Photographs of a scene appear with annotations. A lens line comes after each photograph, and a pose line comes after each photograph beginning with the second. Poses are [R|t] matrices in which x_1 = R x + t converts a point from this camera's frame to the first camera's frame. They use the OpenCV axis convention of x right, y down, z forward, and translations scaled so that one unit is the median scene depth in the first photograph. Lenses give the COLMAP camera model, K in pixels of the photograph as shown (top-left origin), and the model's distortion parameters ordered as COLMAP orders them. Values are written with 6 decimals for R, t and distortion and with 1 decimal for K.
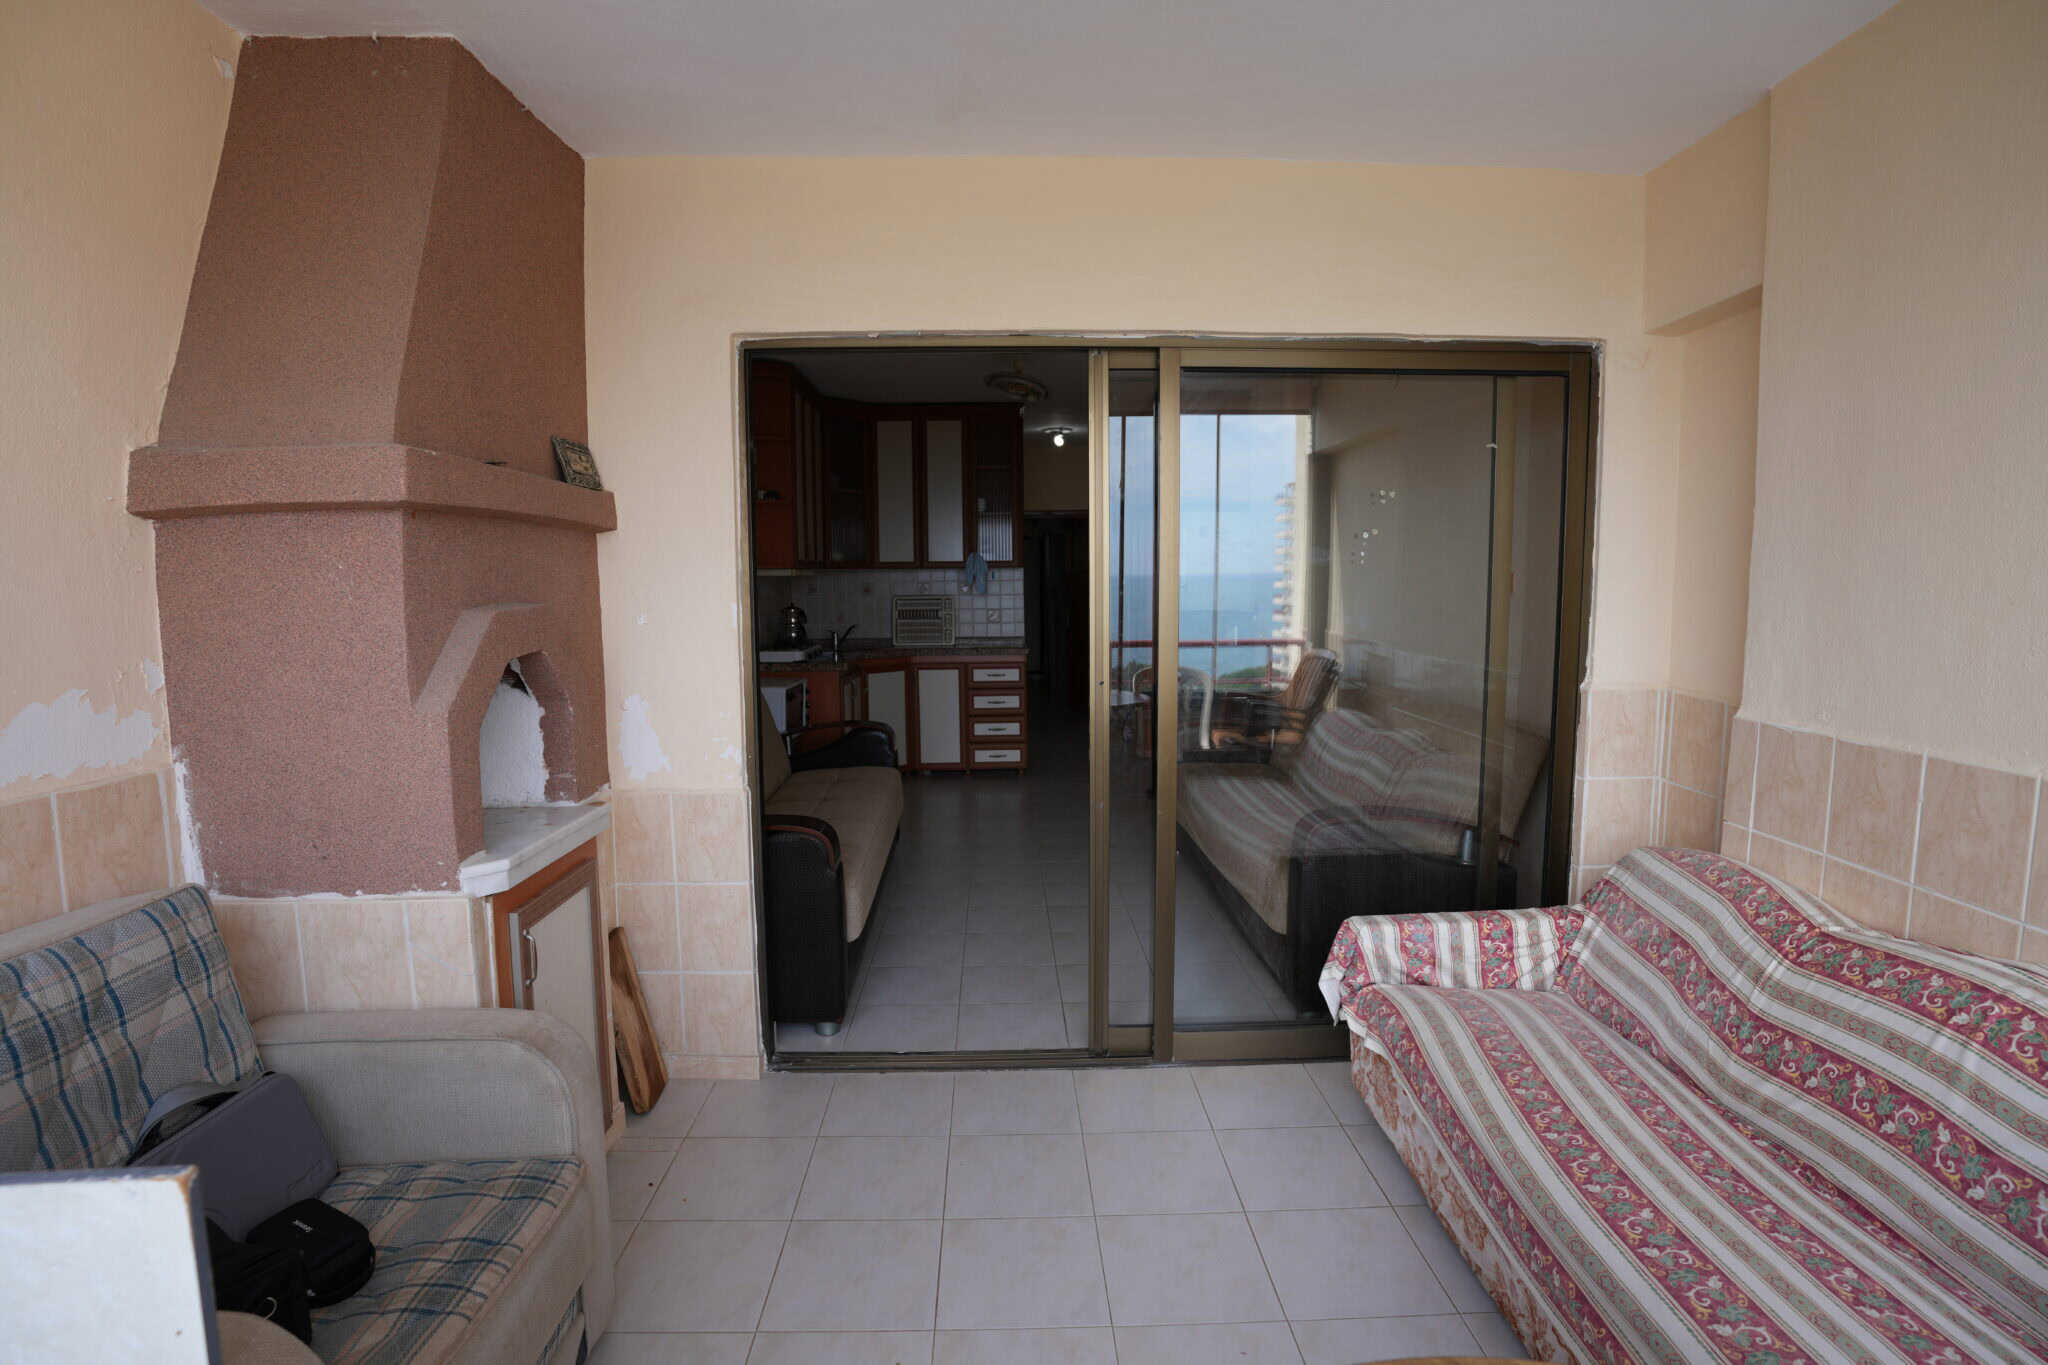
lens RADIAL K [[1010.3, 0, 1024.0], [0, 1010.3, 682.5], [0, 0, 1]] dist [-0.087915, 0.044322]
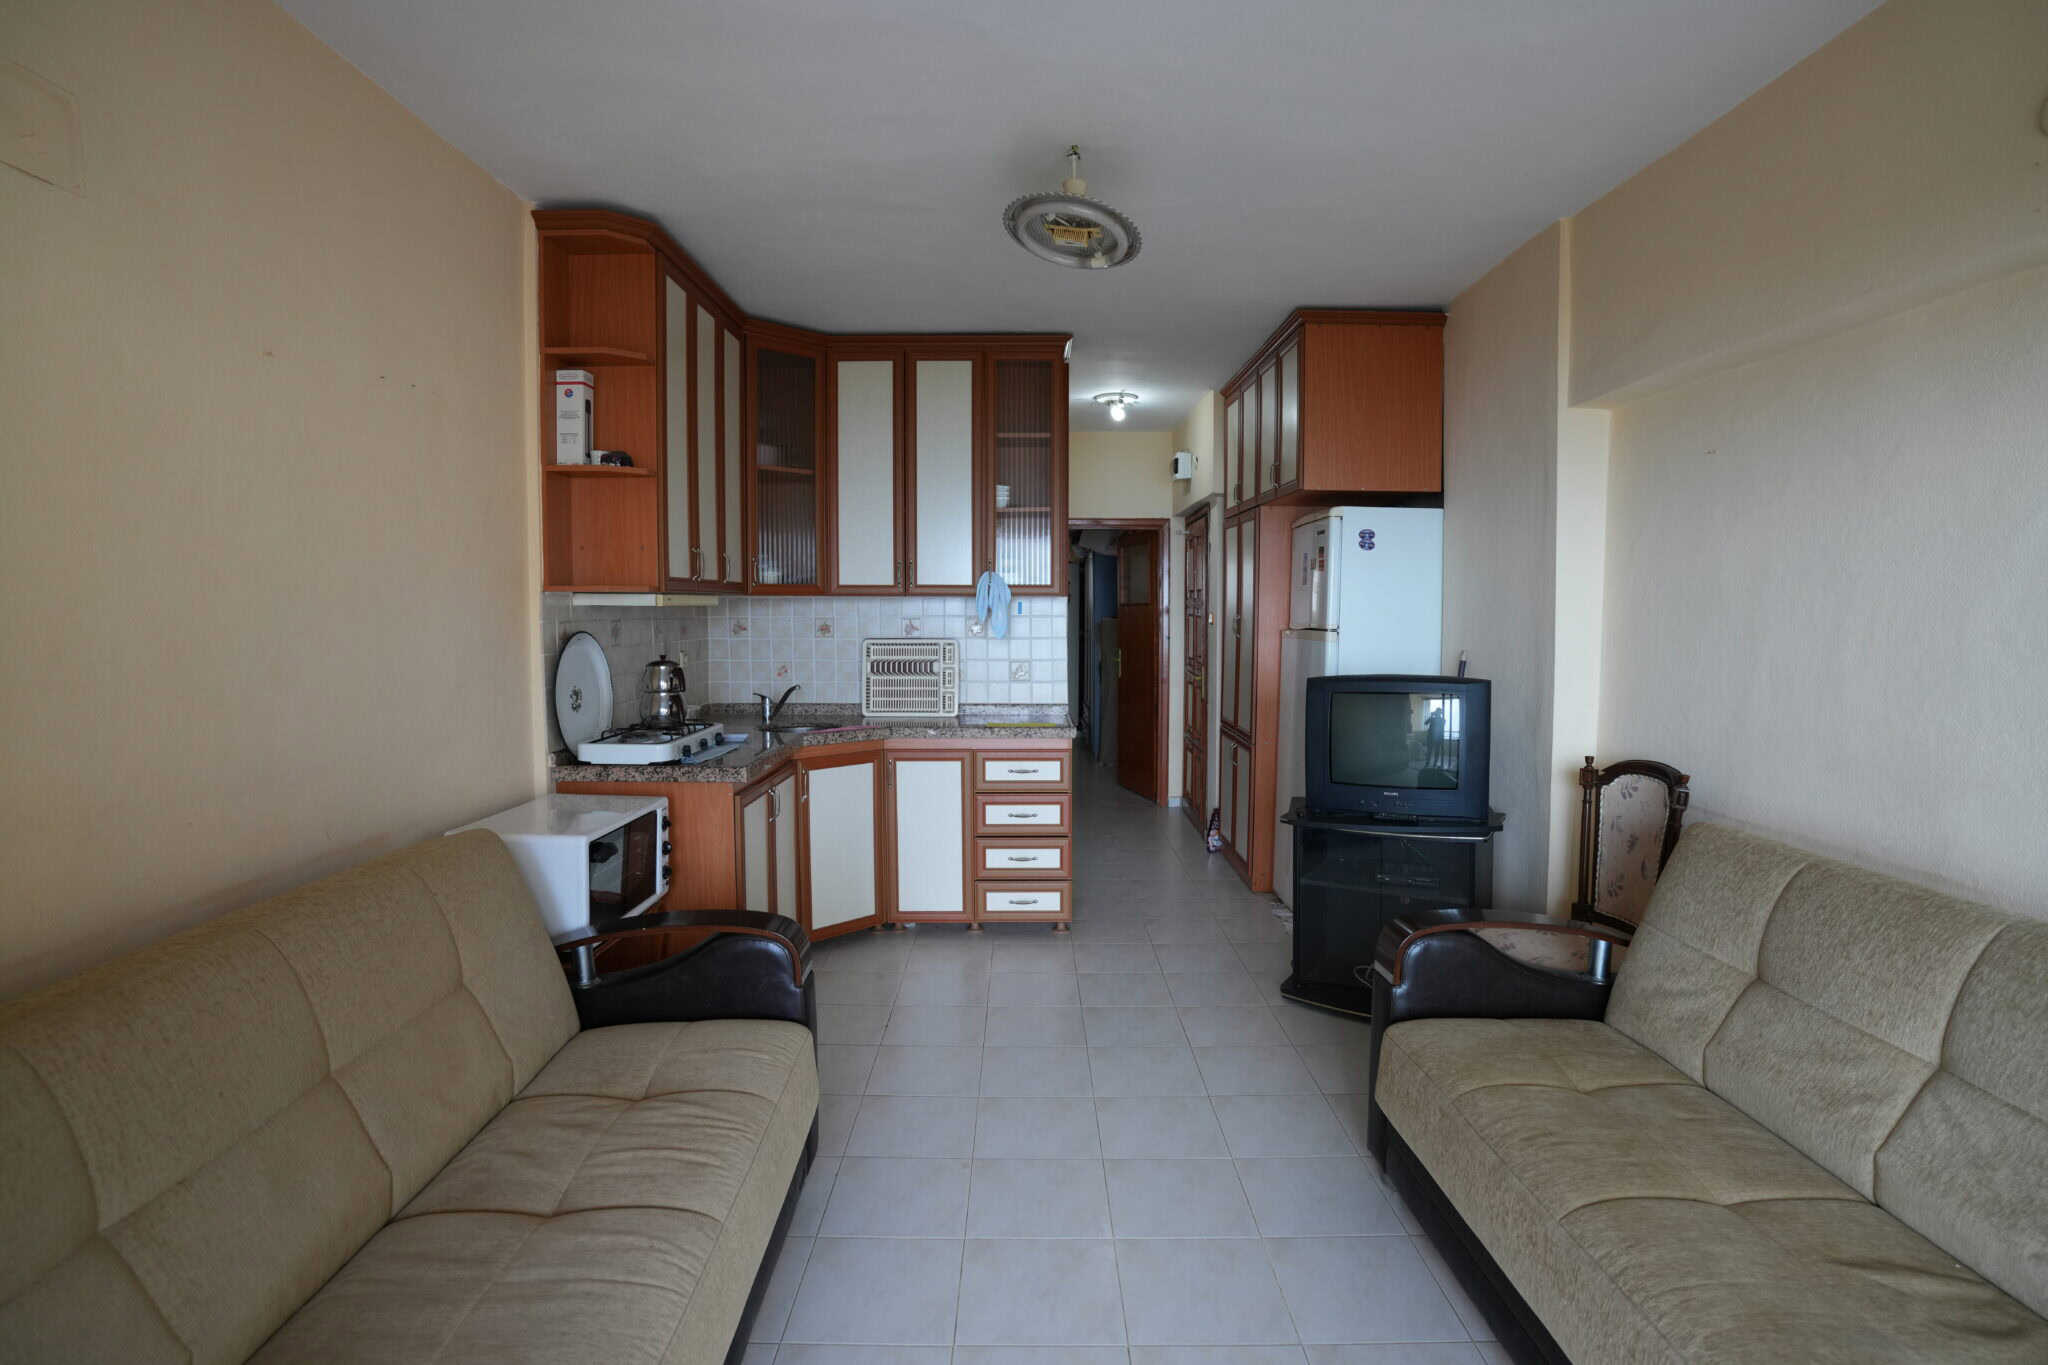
lens RADIAL K [[1010.3, 0, 1024.0], [0, 1010.3, 682.5], [0, 0, 1]] dist [-0.087915, 0.044322]
pose [[0.999579, 0.010865, -0.026899, -0.010779], [-0.011681, 0.999471, -0.030346, -0.041881], [0.026555, 0.030648, 0.999177, 0.384020]]
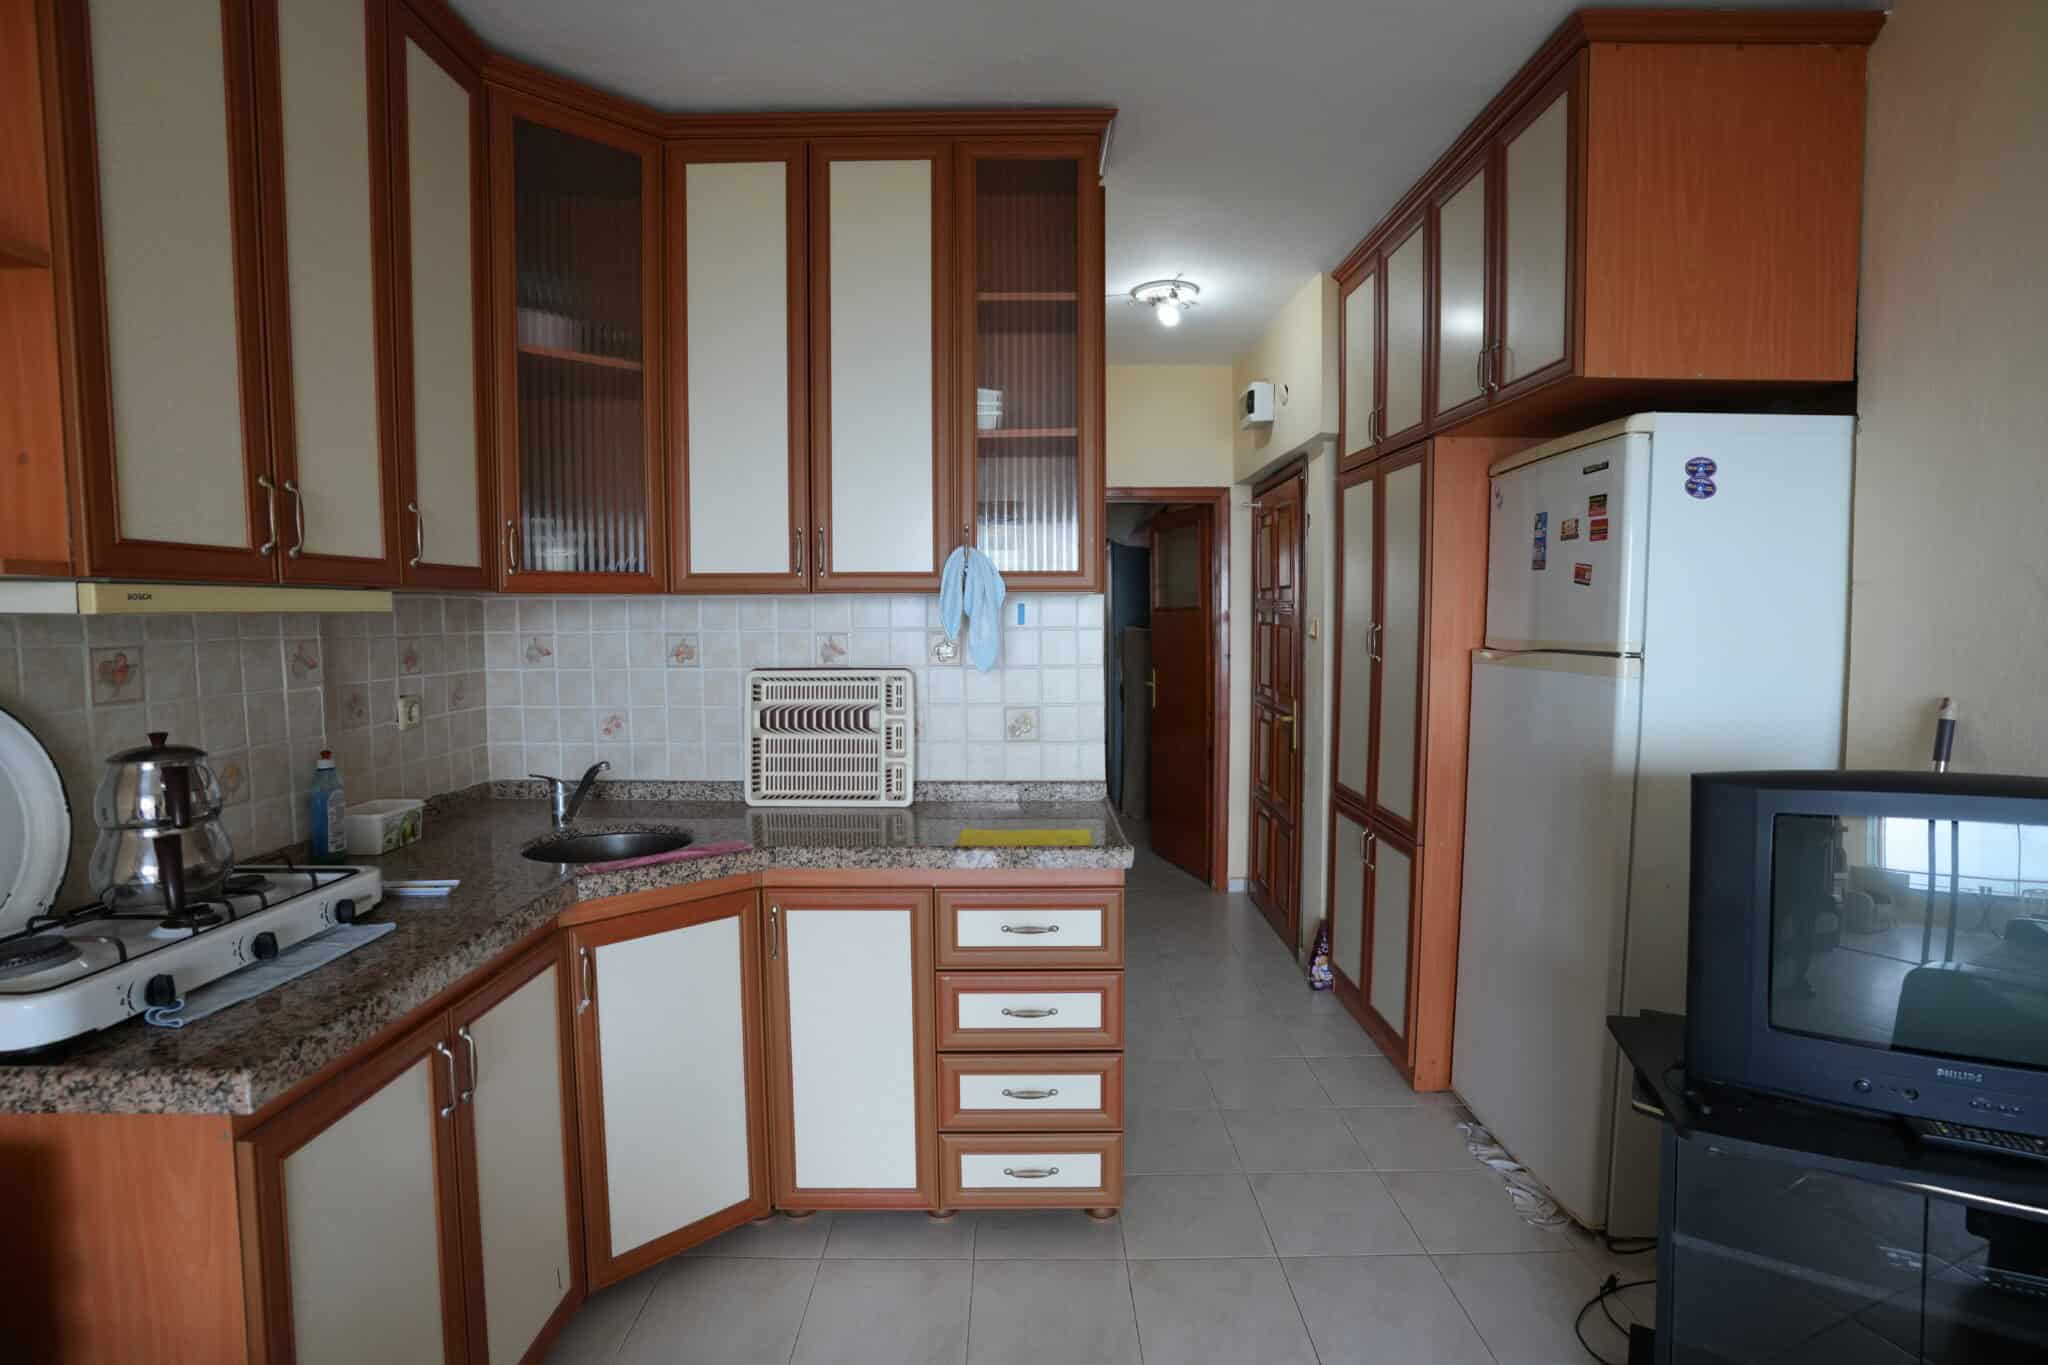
lens RADIAL K [[1010.3, 0, 1024.0], [0, 1010.3, 682.5], [0, 0, 1]] dist [-0.087915, 0.044322]
pose [[0.999678, 0.005831, -0.024710, -0.021560], [-0.006737, 0.999302, -0.036731, -0.072090], [0.024479, 0.036886, 0.999020, 0.675232]]
